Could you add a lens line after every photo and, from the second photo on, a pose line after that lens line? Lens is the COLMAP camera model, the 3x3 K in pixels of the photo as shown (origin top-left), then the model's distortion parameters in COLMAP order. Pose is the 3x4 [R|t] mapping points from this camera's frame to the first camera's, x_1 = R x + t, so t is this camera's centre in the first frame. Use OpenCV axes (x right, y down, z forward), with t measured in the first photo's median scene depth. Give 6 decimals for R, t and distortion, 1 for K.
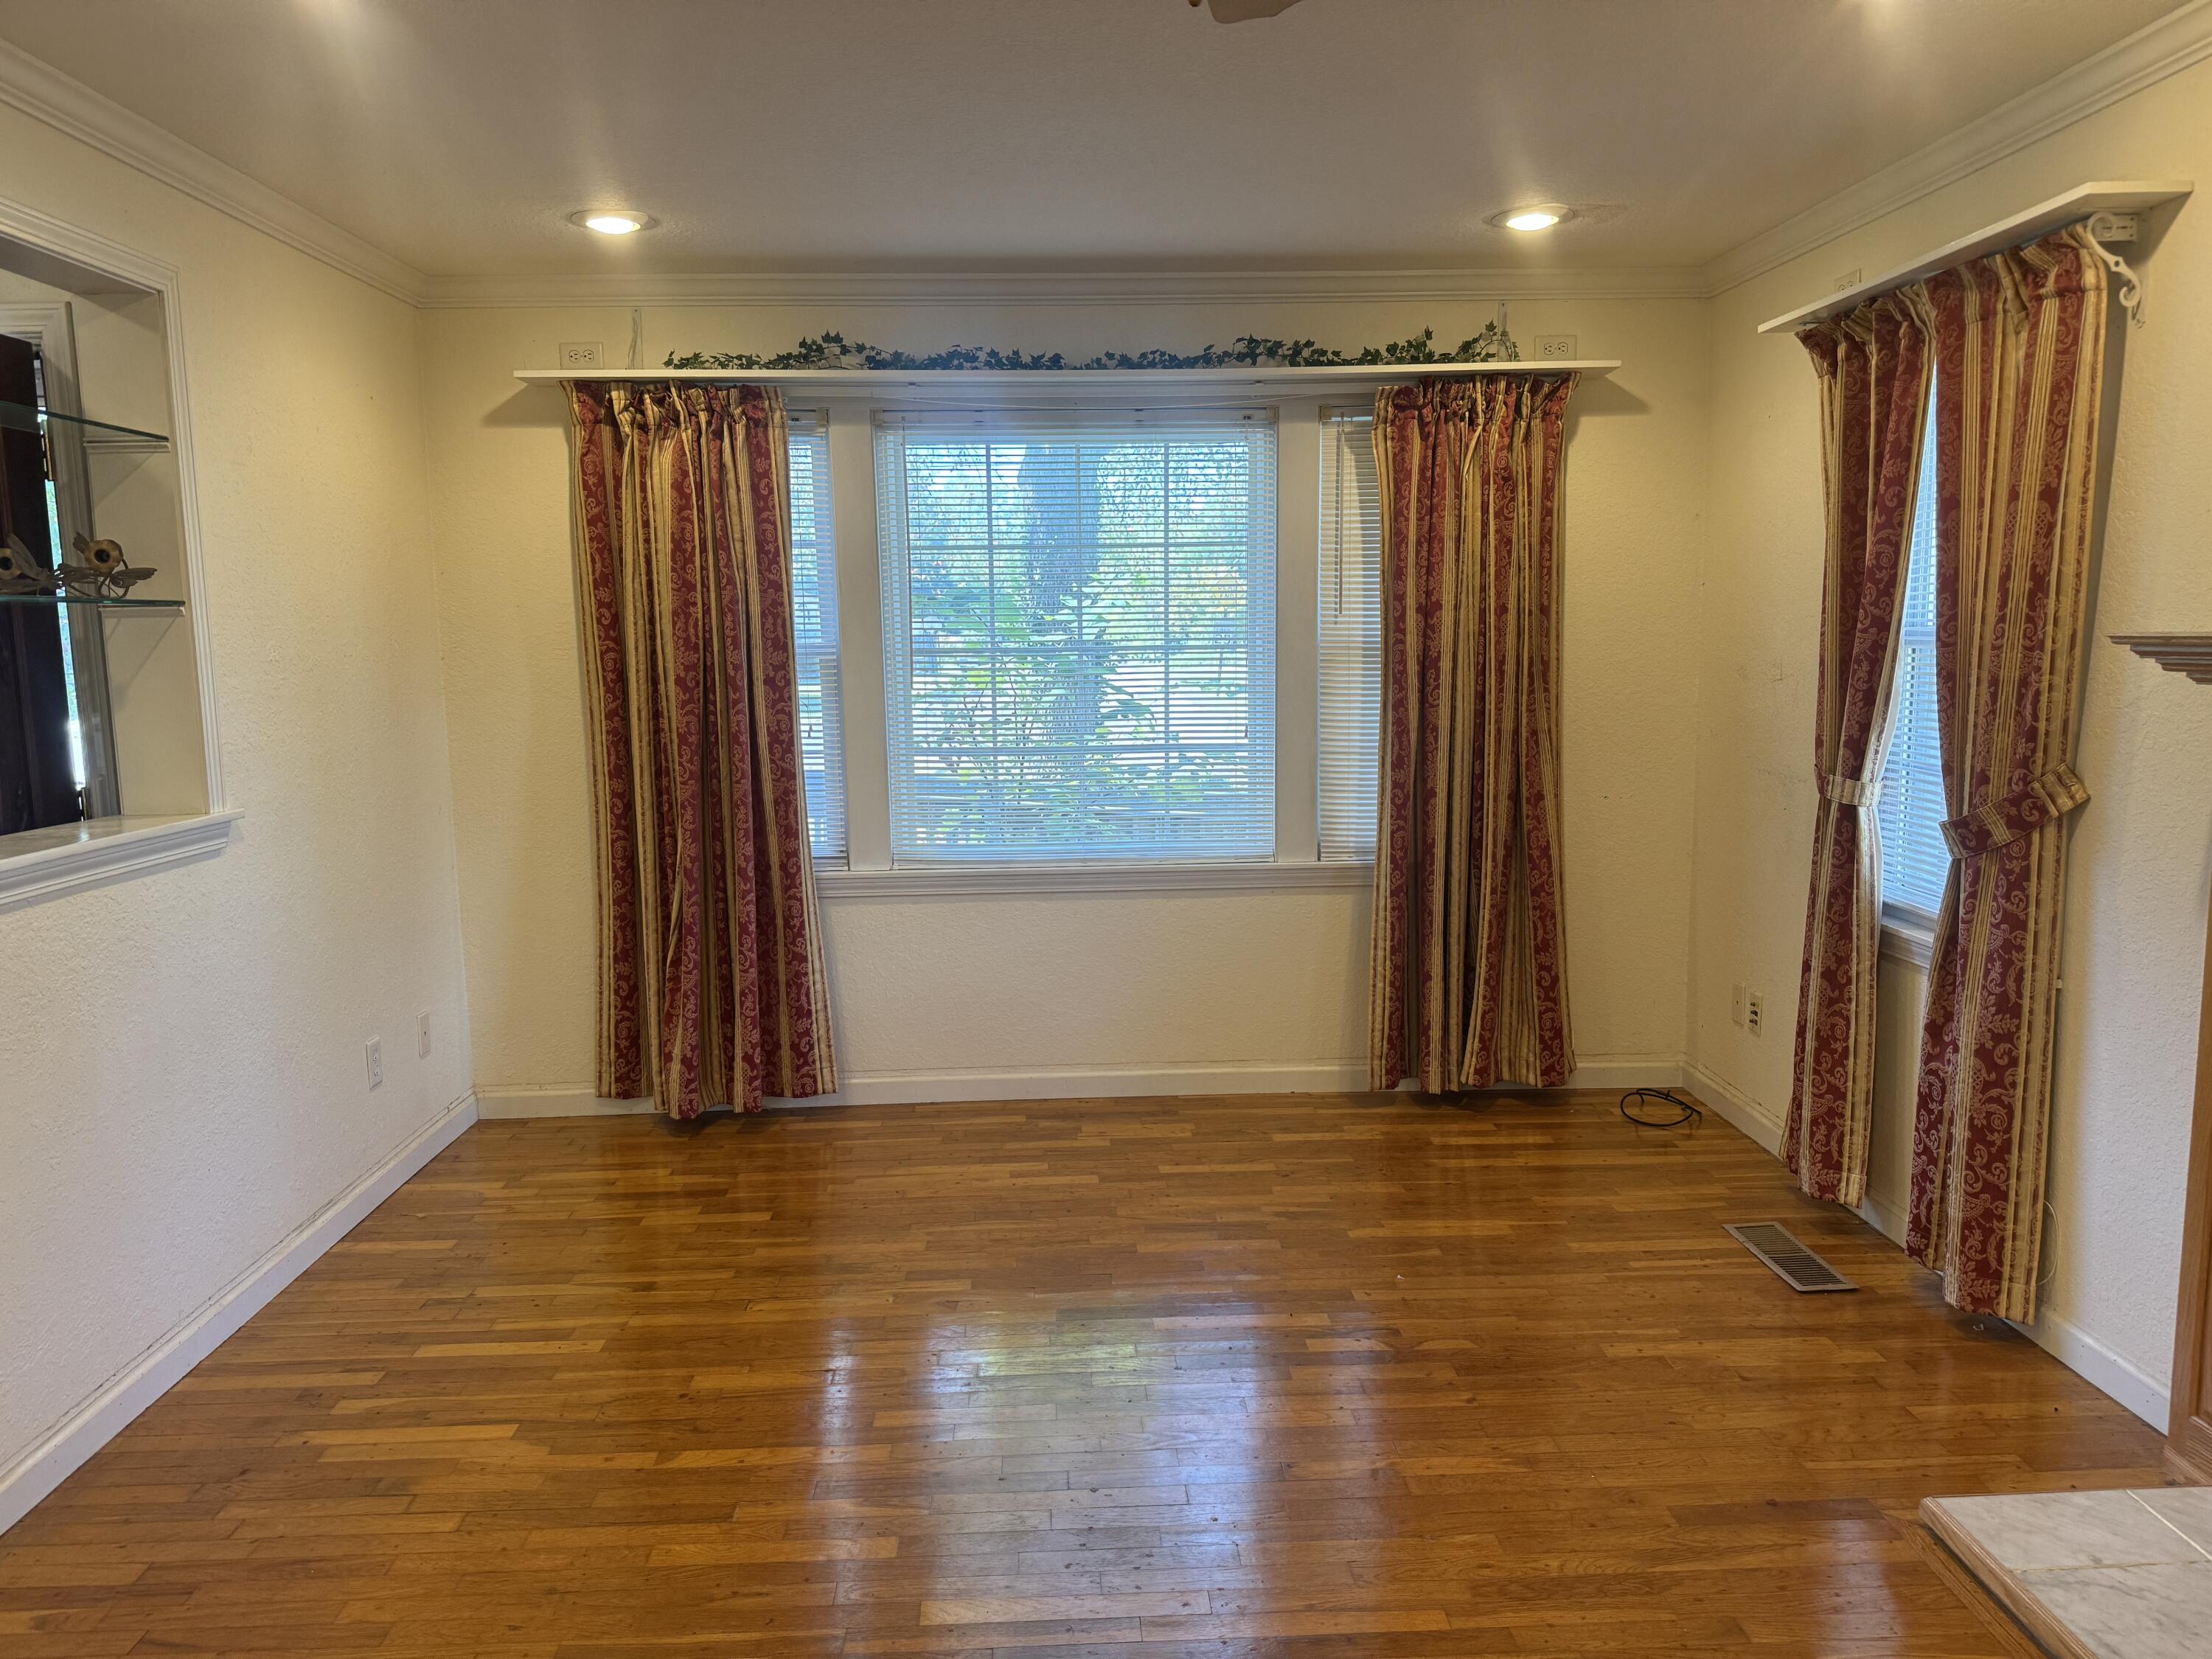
lens RADIAL K [[1555.8, 0, 1098.6], [0, 1555.8, 844.8], [0, 0, 1]] dist [0.069885, -0.090937]
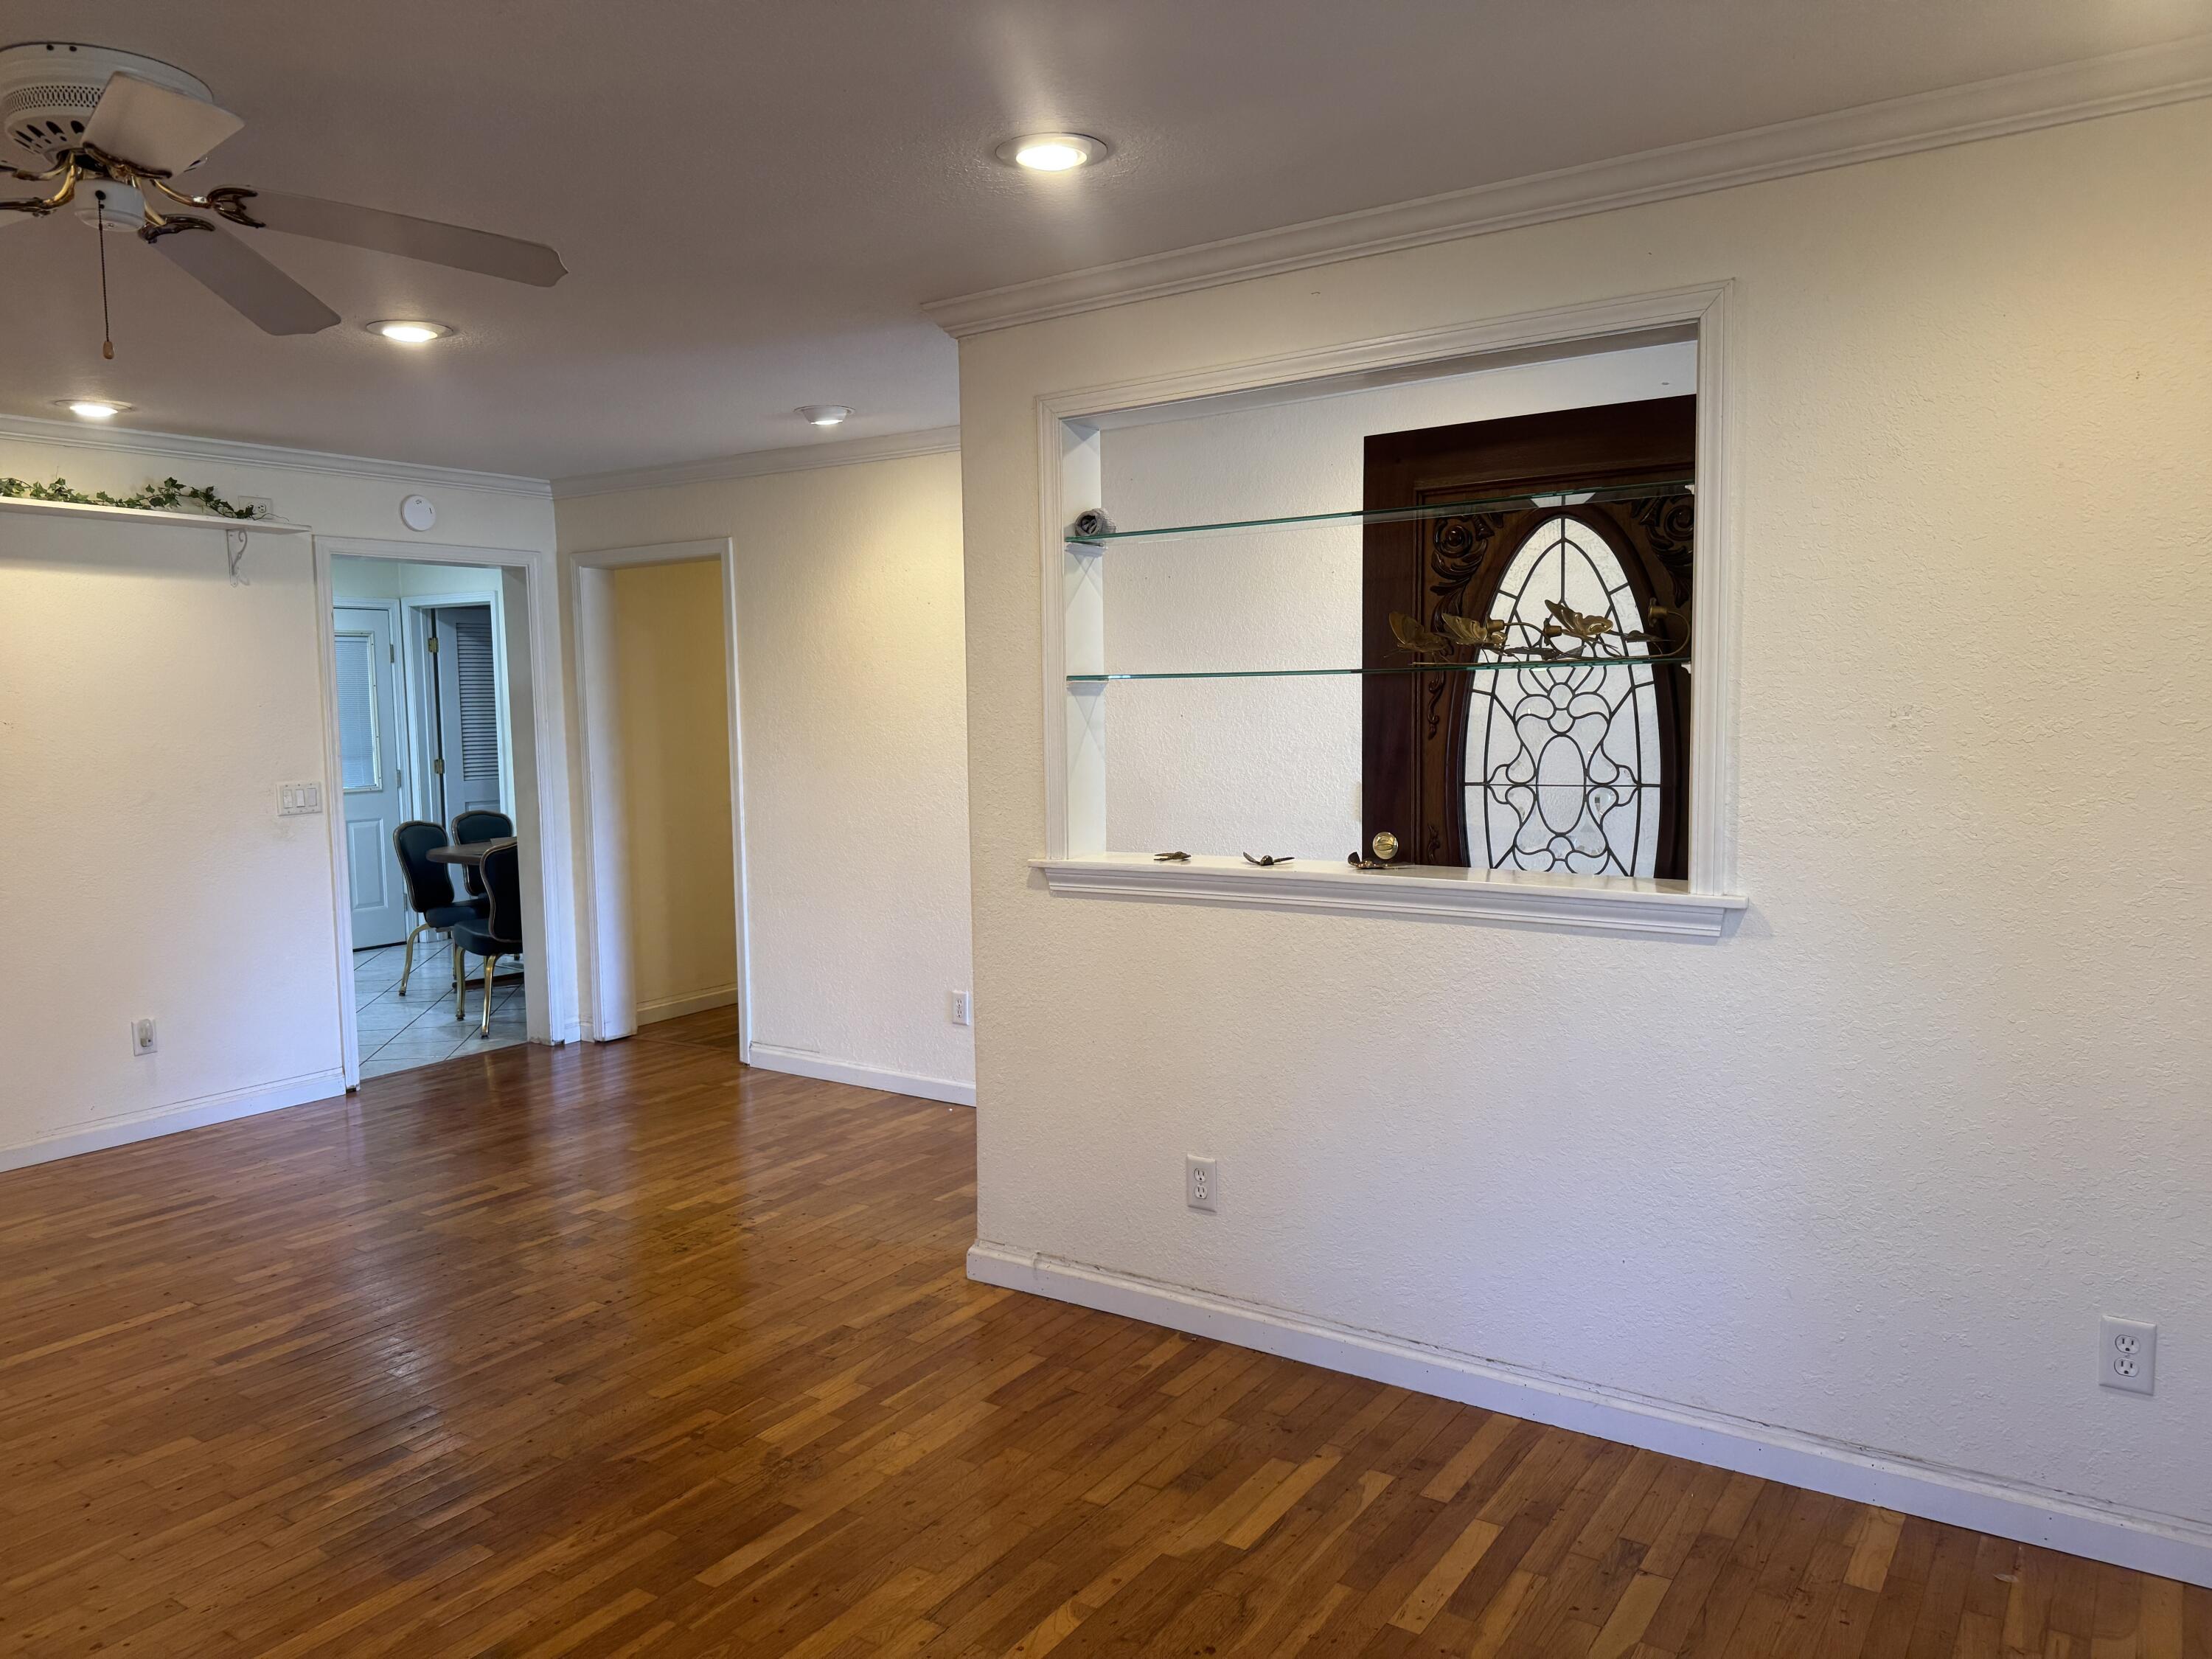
lens RADIAL K [[1555.8, 0, 1083.4], [0, 1555.8, 811.4], [0, 0, 1]] dist [0.069885, -0.090937]
pose [[-0.595545, 0.086298, -0.798673, 0.266521], [-0.083627, 0.982151, 0.168481, -0.142435], [0.798957, 0.167128, -0.577699, 0.928337]]
